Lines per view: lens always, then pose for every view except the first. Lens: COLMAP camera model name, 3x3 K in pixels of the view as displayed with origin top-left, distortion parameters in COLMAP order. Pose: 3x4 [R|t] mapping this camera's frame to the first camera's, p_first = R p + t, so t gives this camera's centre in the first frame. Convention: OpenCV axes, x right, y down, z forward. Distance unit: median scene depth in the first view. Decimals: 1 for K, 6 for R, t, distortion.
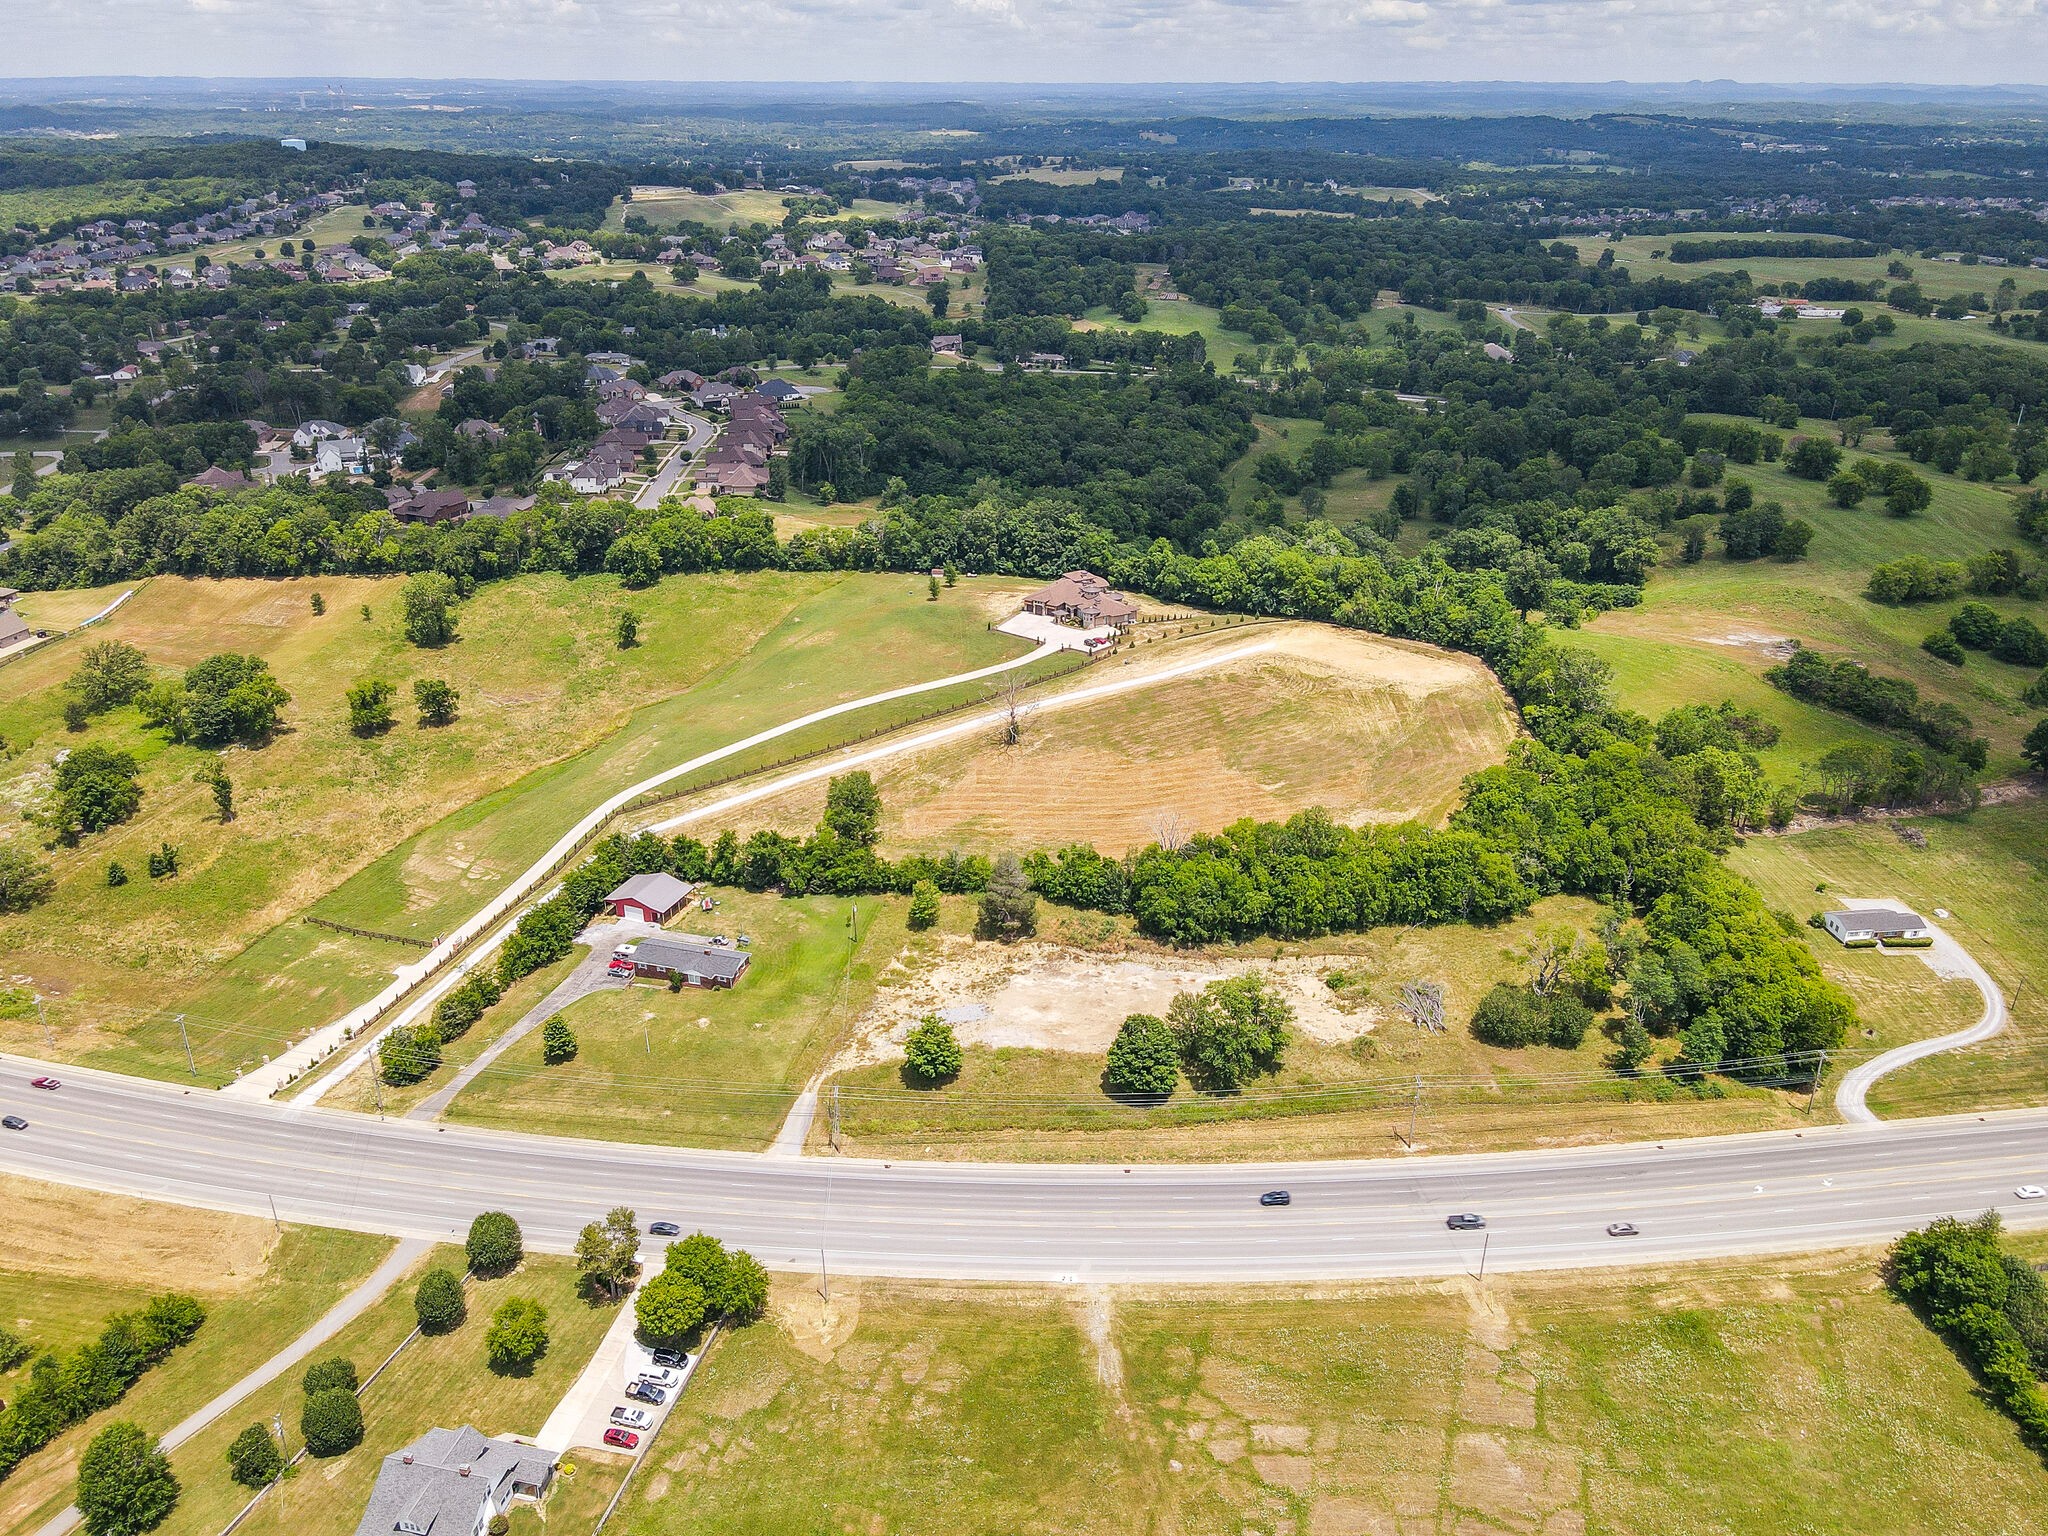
lens RADIAL K [[1514.6, 0, 1024.0], [0, 1514.6, 768.0], [0, 0, 1]] dist [0.002987, -0.000963]
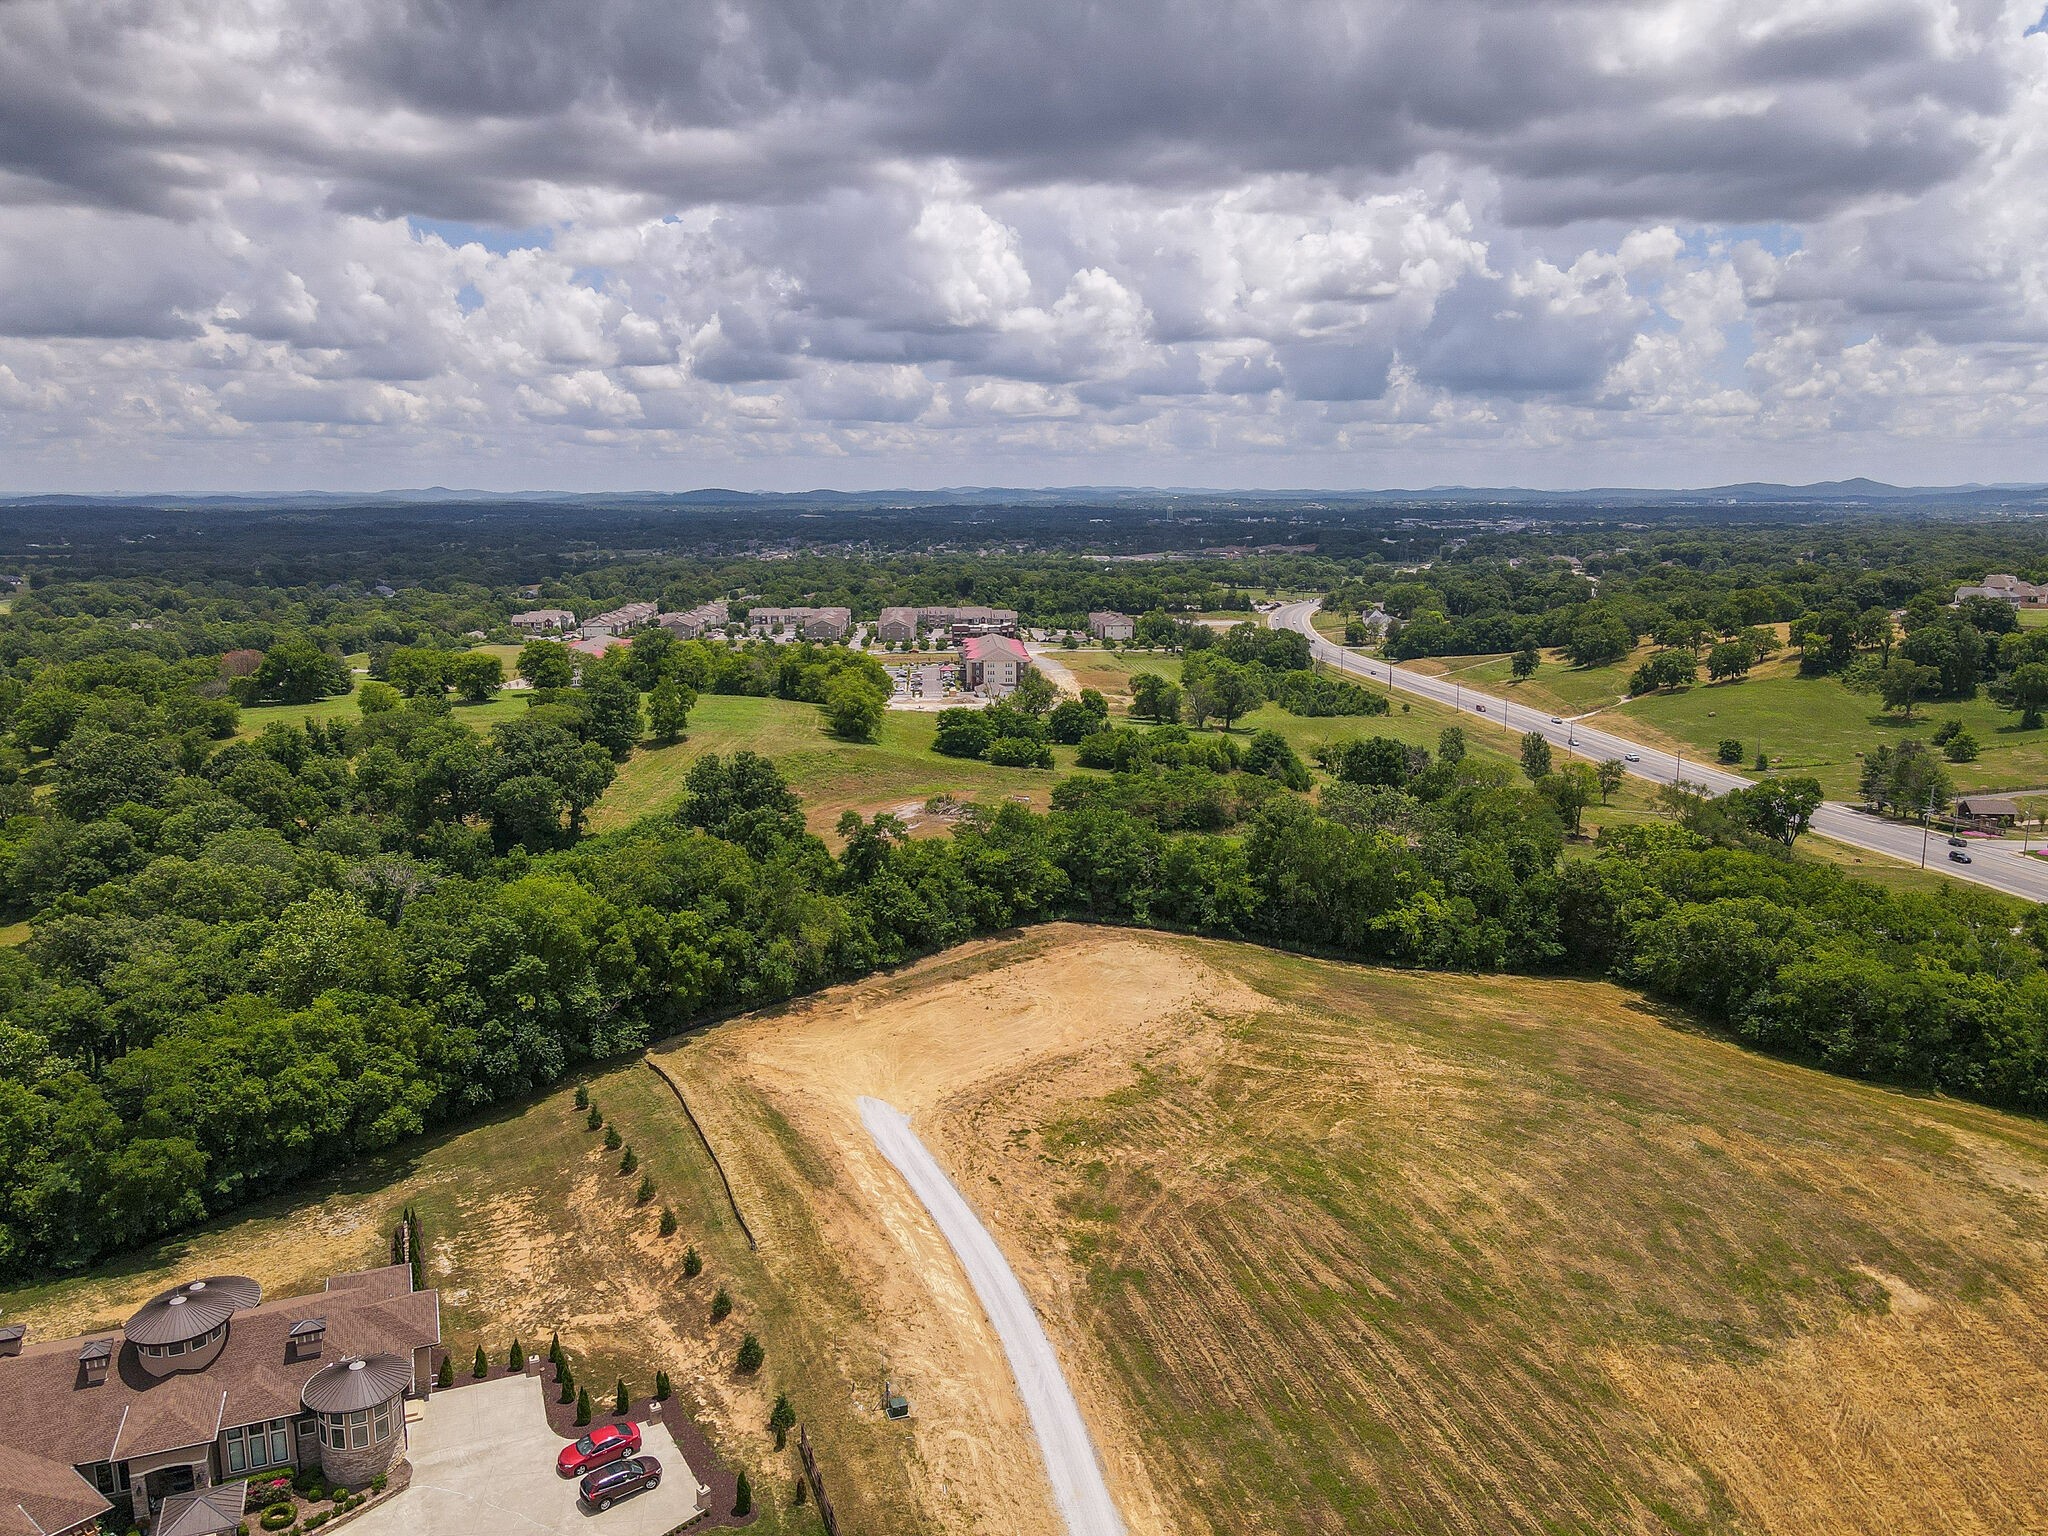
lens RADIAL K [[1507.2, 0, 1012.0], [0, 1507.2, 764.7], [0, 0, 1]] dist [-0.010457, 0.035212]
pose [[0.119840, -0.188221, 0.974788, -0.147859], [0.412879, 0.902377, 0.123479, -0.202835], [-0.902867, 0.387672, 0.185853, 1.053332]]
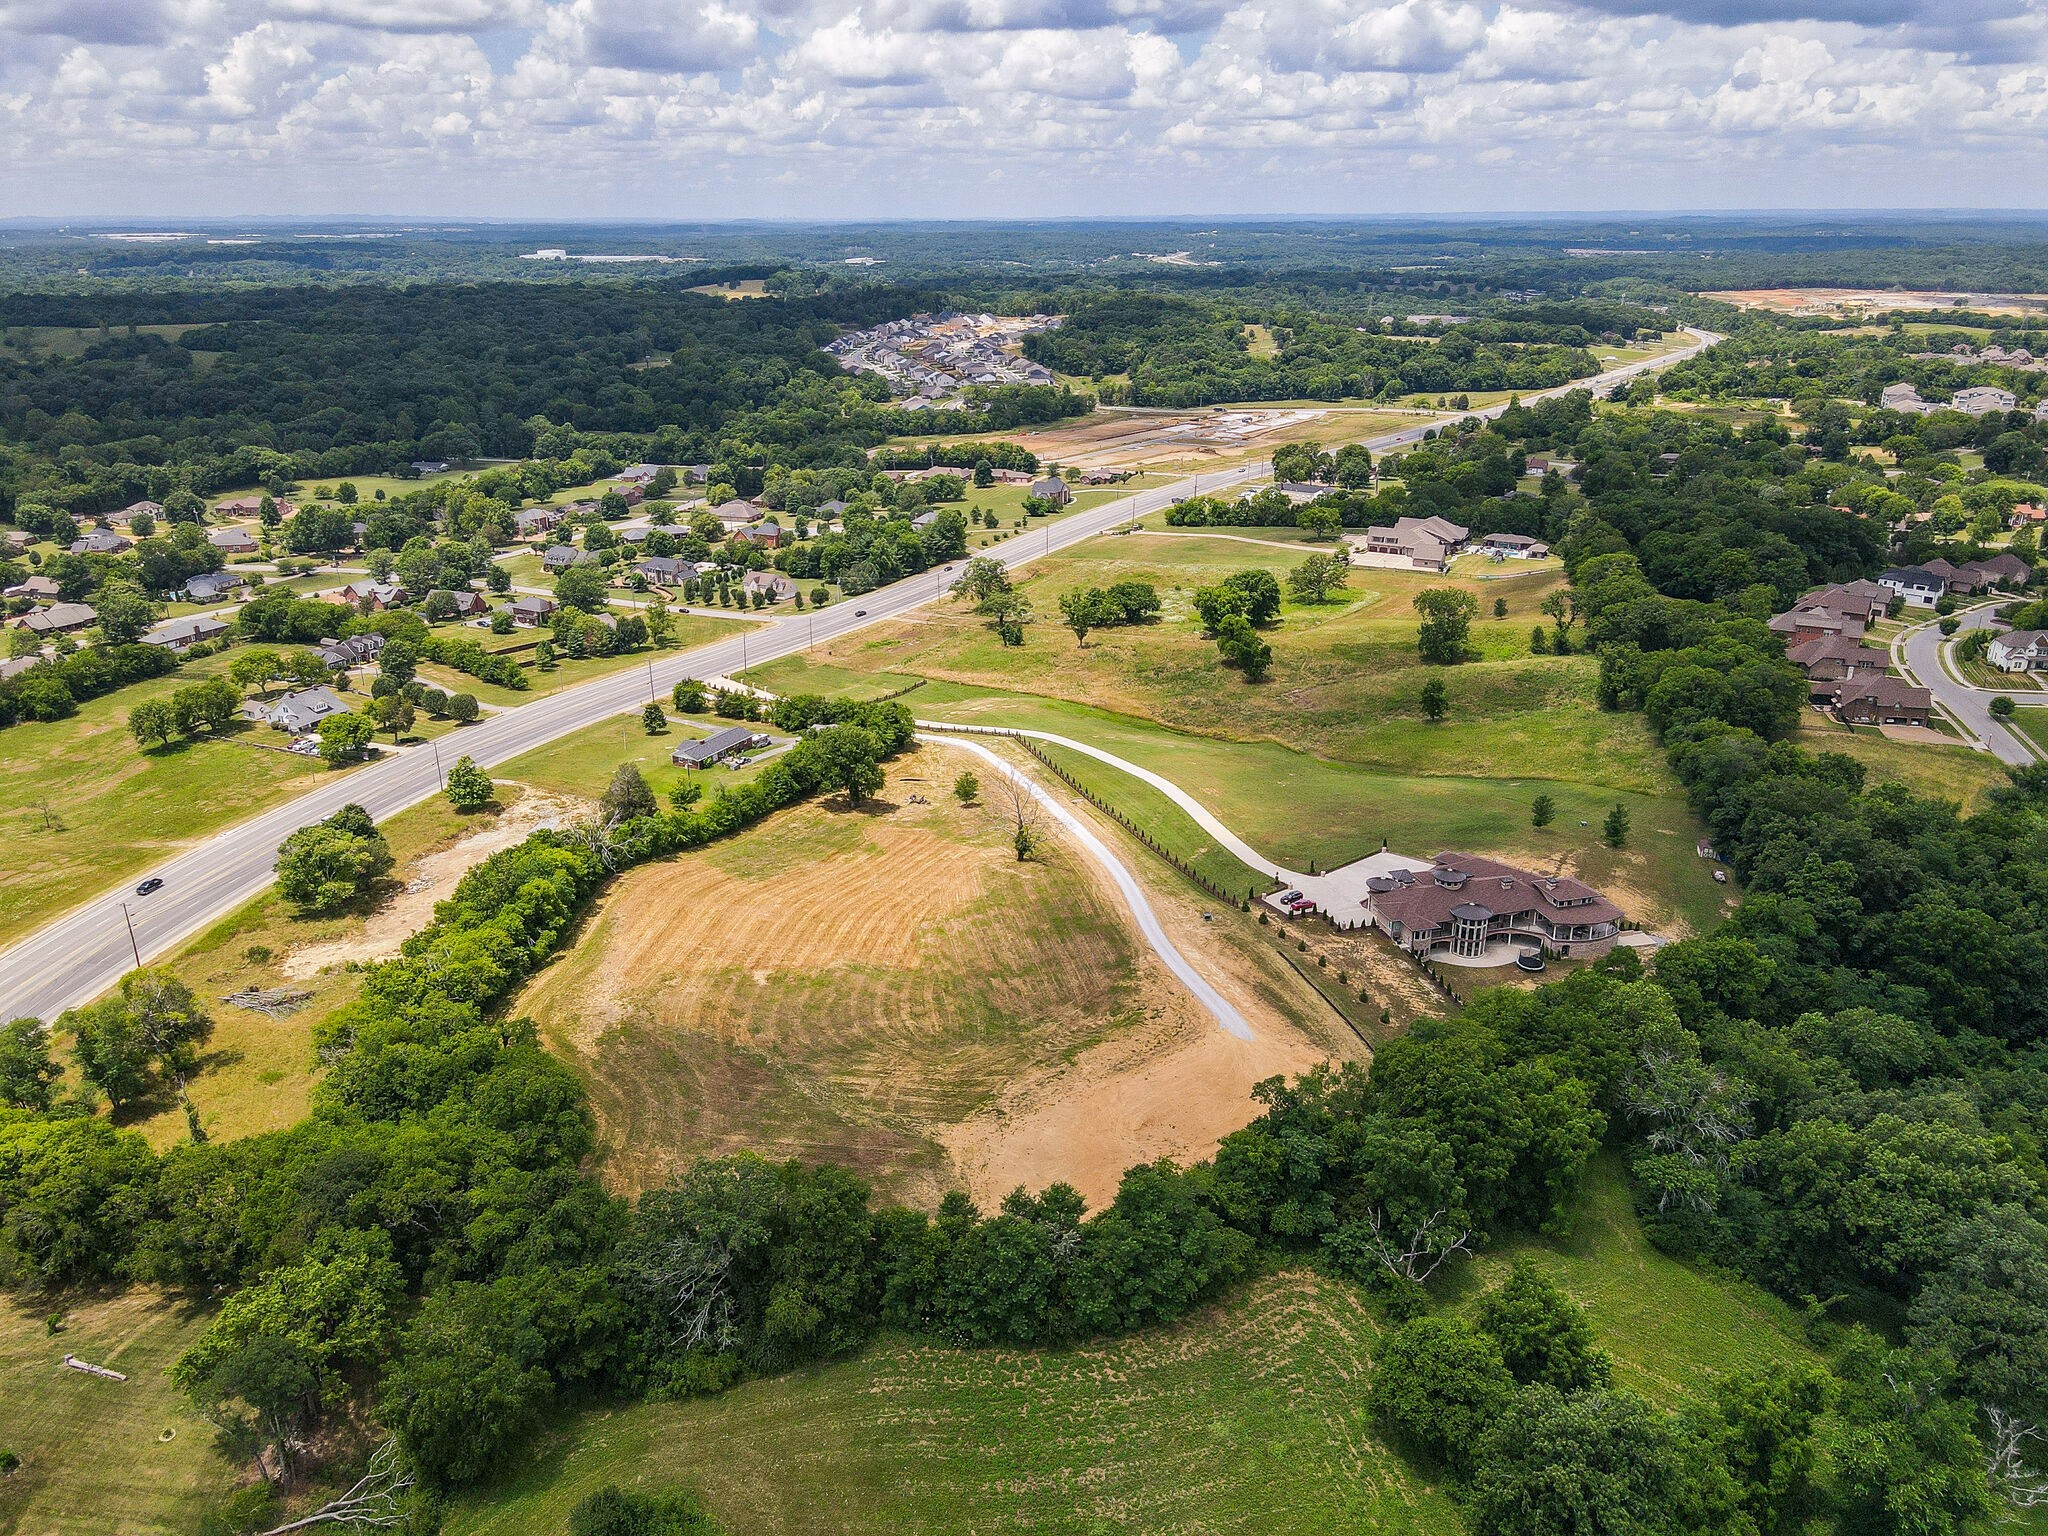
lens RADIAL K [[1510.8, 0, 1006.0], [0, 1510.8, 771.4], [0, 0, 1]] dist [-0.030336, 0.082376]
pose [[-0.241890, 0.335578, -0.910426, 0.740411], [-0.396139, 0.822377, 0.408374, -0.397195], [0.885755, 0.459437, -0.065989, 1.090665]]
